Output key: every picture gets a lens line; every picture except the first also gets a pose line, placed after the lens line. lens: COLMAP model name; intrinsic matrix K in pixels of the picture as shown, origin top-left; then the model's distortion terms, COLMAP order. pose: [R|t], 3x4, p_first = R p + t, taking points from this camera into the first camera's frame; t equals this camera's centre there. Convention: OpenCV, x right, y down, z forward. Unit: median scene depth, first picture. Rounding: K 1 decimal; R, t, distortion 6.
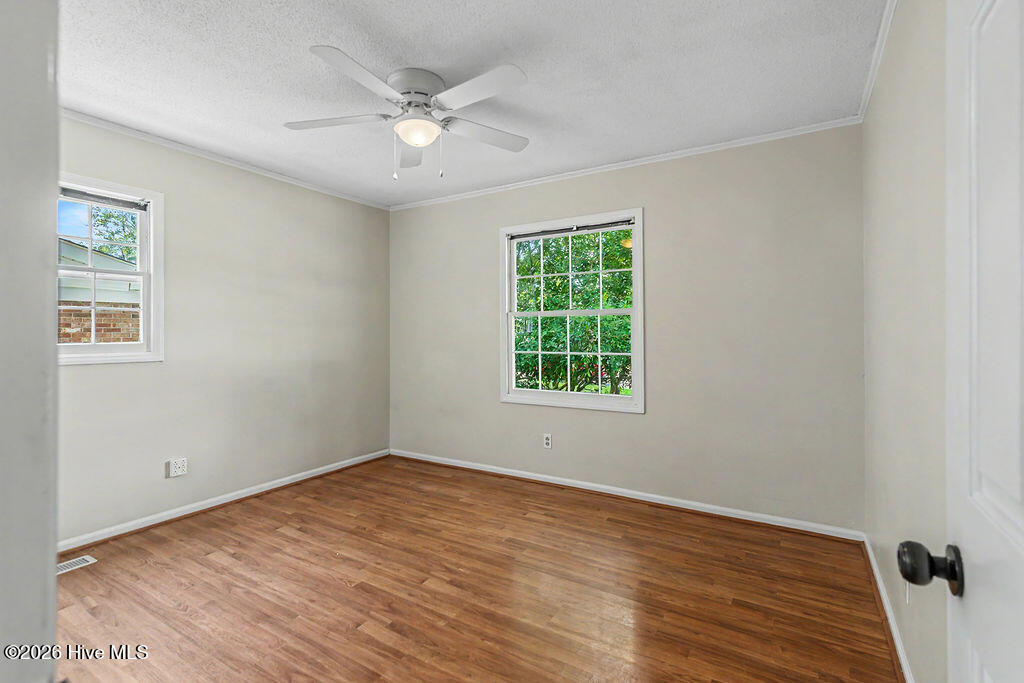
lens RADIAL K [[462.5, 0, 510.1], [0, 462.5, 330.1], [0, 0, 1]] dist [0.014086, -0.002739]
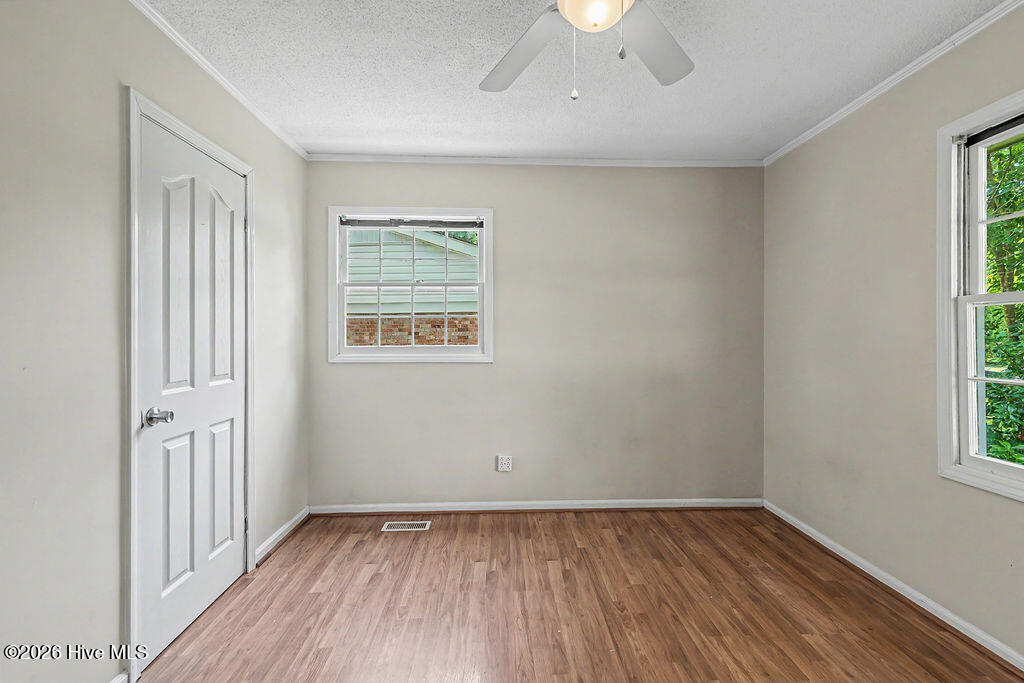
lens RADIAL K [[462.5, 0, 517.7], [0, 462.5, 333.1], [0, 0, 1]] dist [0.014086, -0.002739]
pose [[0.567457, -0.003405, -0.823396, 0.173475], [0.004852, 0.999988, -0.000792, -0.001264], [0.823389, -0.003545, 0.567467, 0.421697]]
